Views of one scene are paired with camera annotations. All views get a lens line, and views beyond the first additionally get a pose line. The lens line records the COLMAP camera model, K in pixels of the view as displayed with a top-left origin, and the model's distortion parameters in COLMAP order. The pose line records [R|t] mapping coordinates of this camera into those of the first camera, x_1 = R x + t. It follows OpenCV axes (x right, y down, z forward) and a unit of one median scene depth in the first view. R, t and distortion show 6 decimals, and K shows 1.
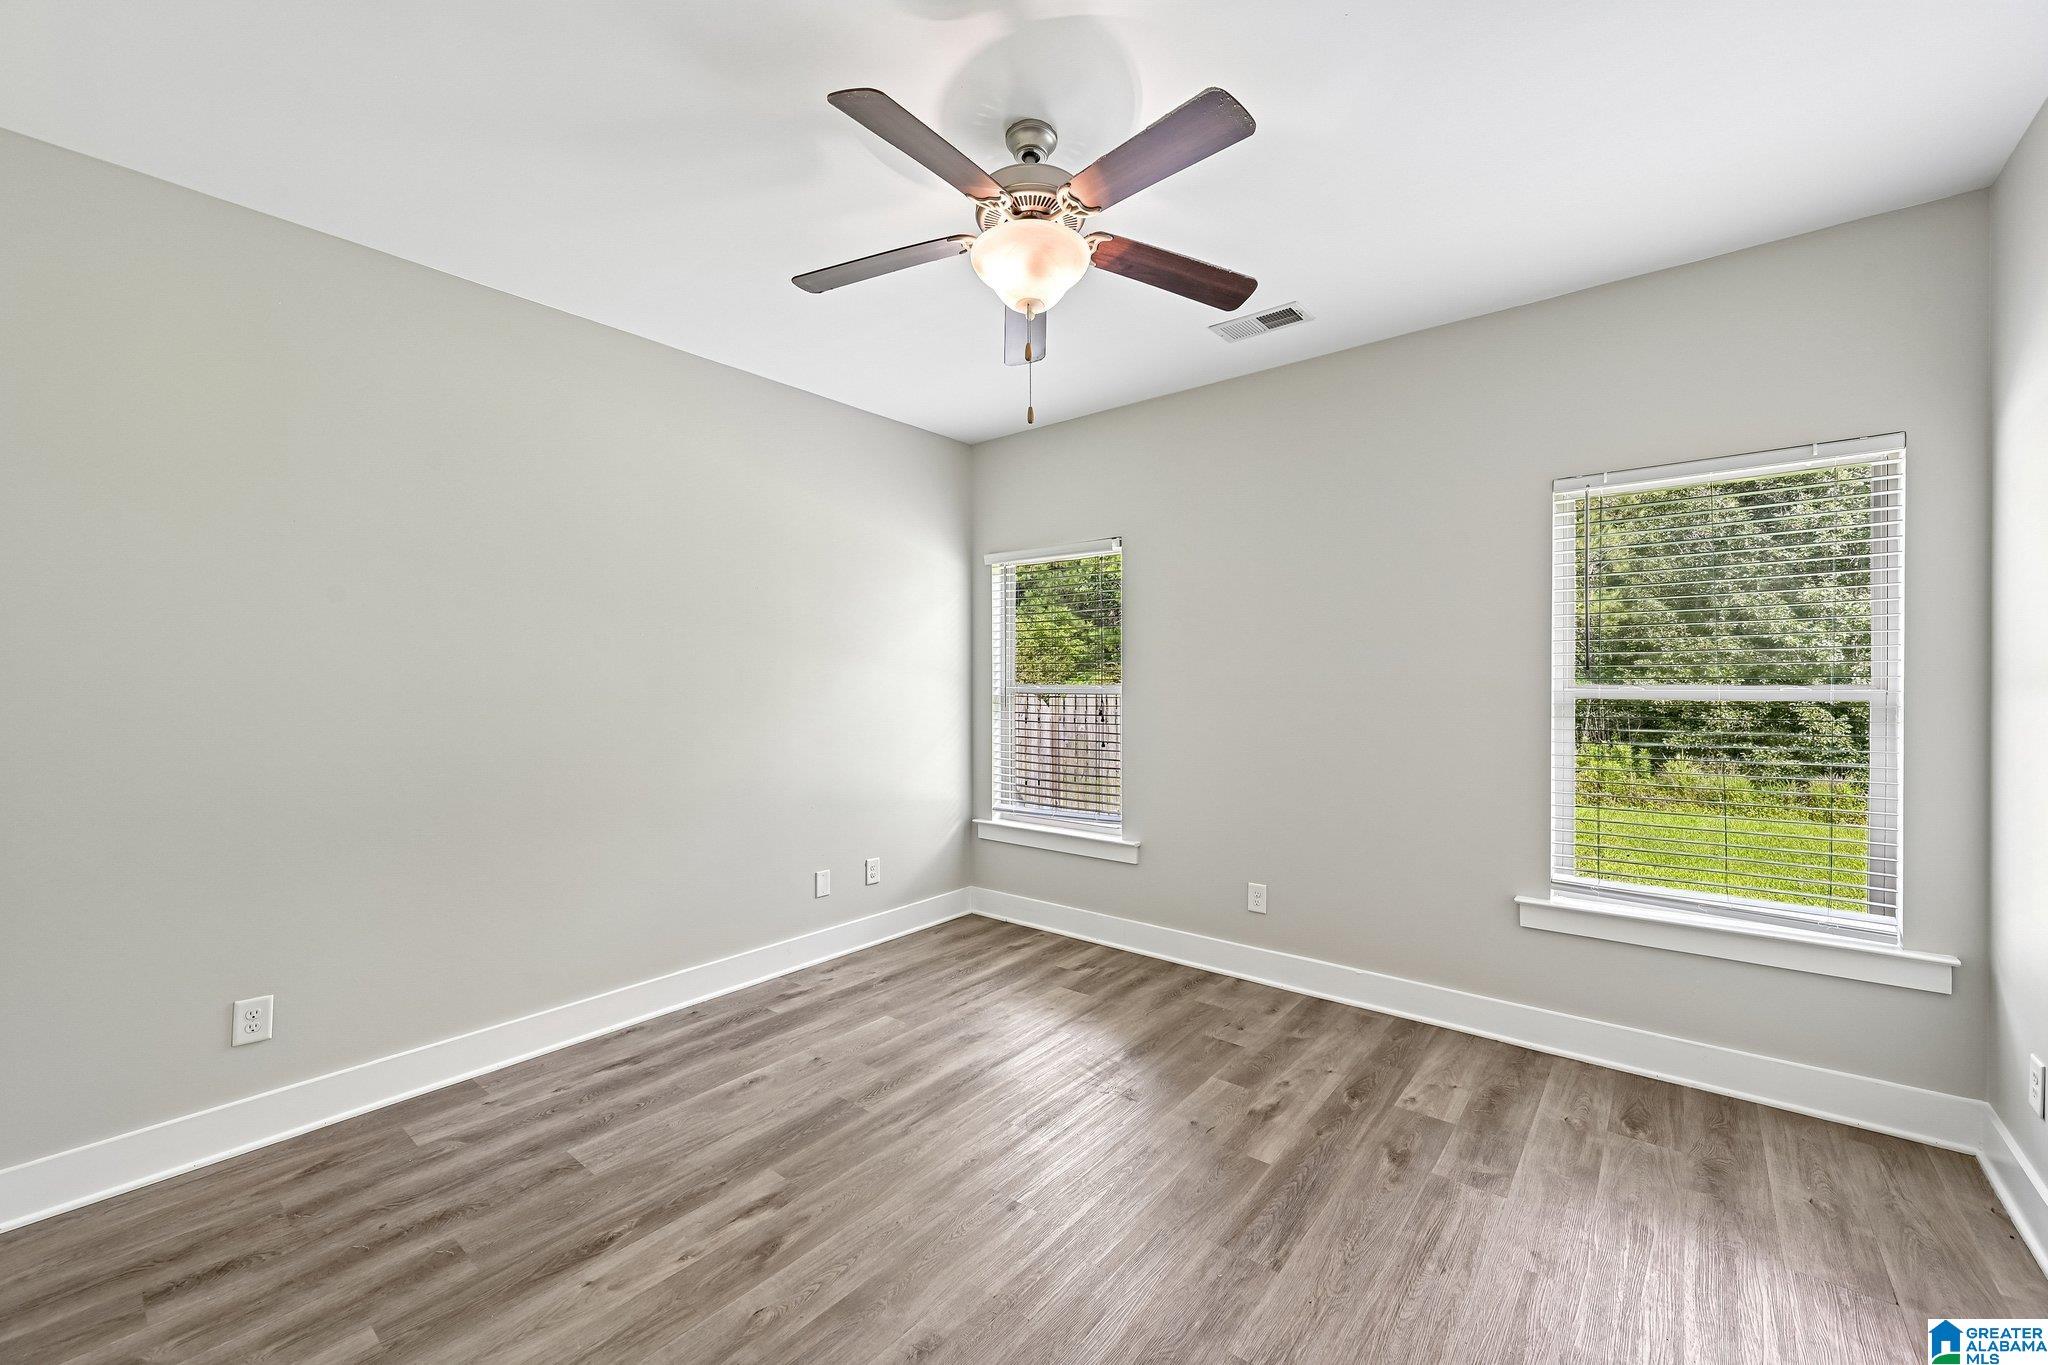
lens RADIAL K [[812.4, 0, 1024.0], [0, 812.4, 682.5], [0, 0, 1]] dist [-0.000458, 0.000132]
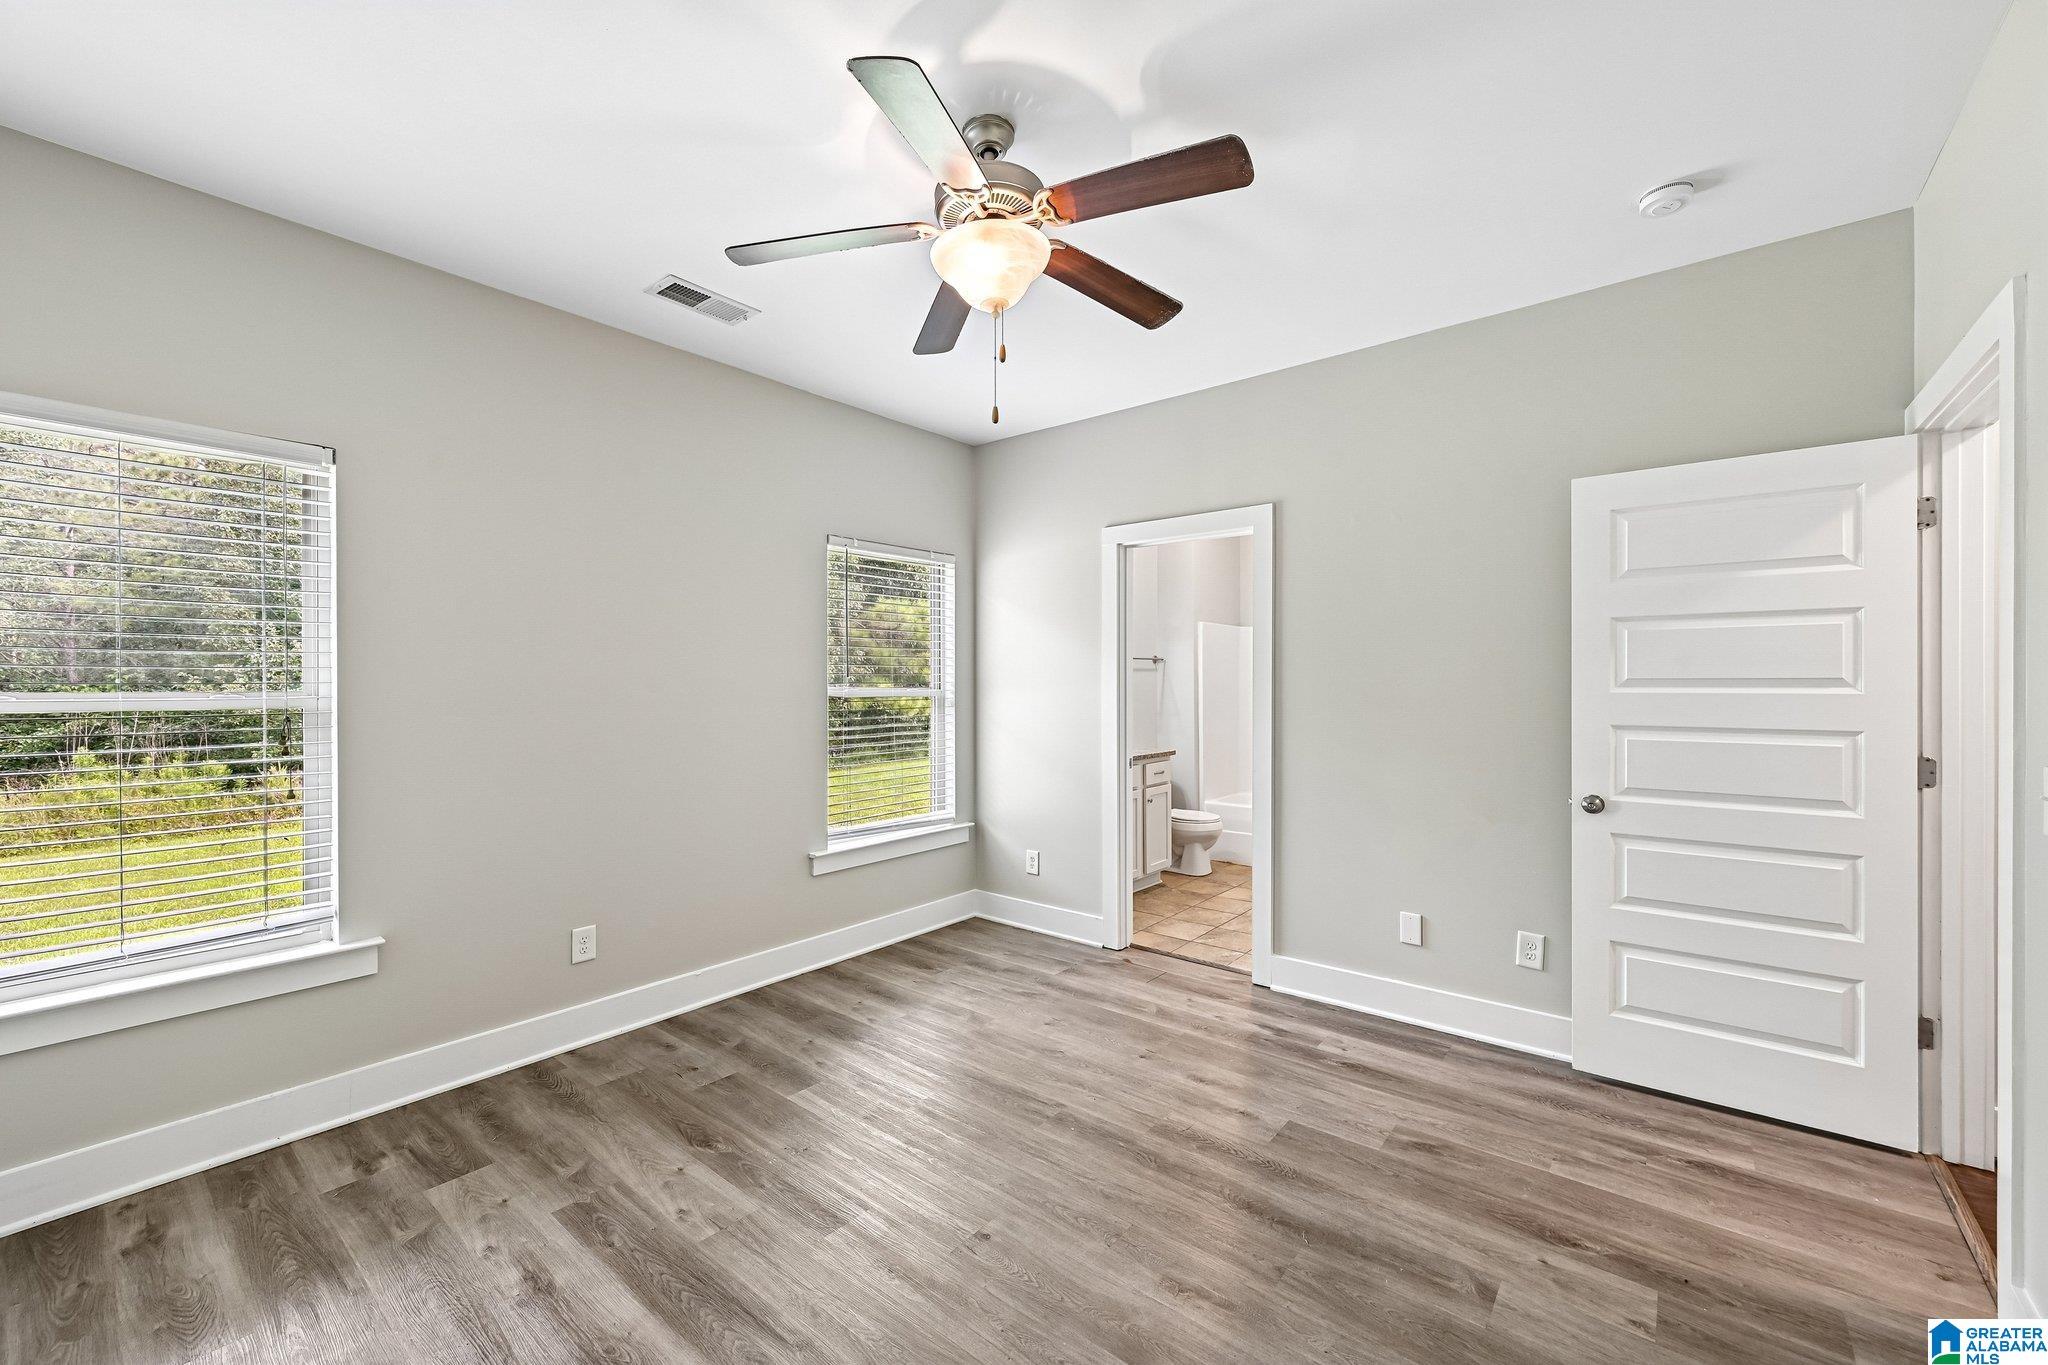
lens RADIAL K [[817.6, 0, 1024.0], [0, 817.6, 682.5], [0, 0, 1]] dist [0.001879, 0.000066]
pose [[-0.006133, 0.006691, 0.999959, -0.652701], [0.004244, 0.999969, -0.006665, 0.002955], [-0.999972, 0.004203, -0.006161, 0.638678]]
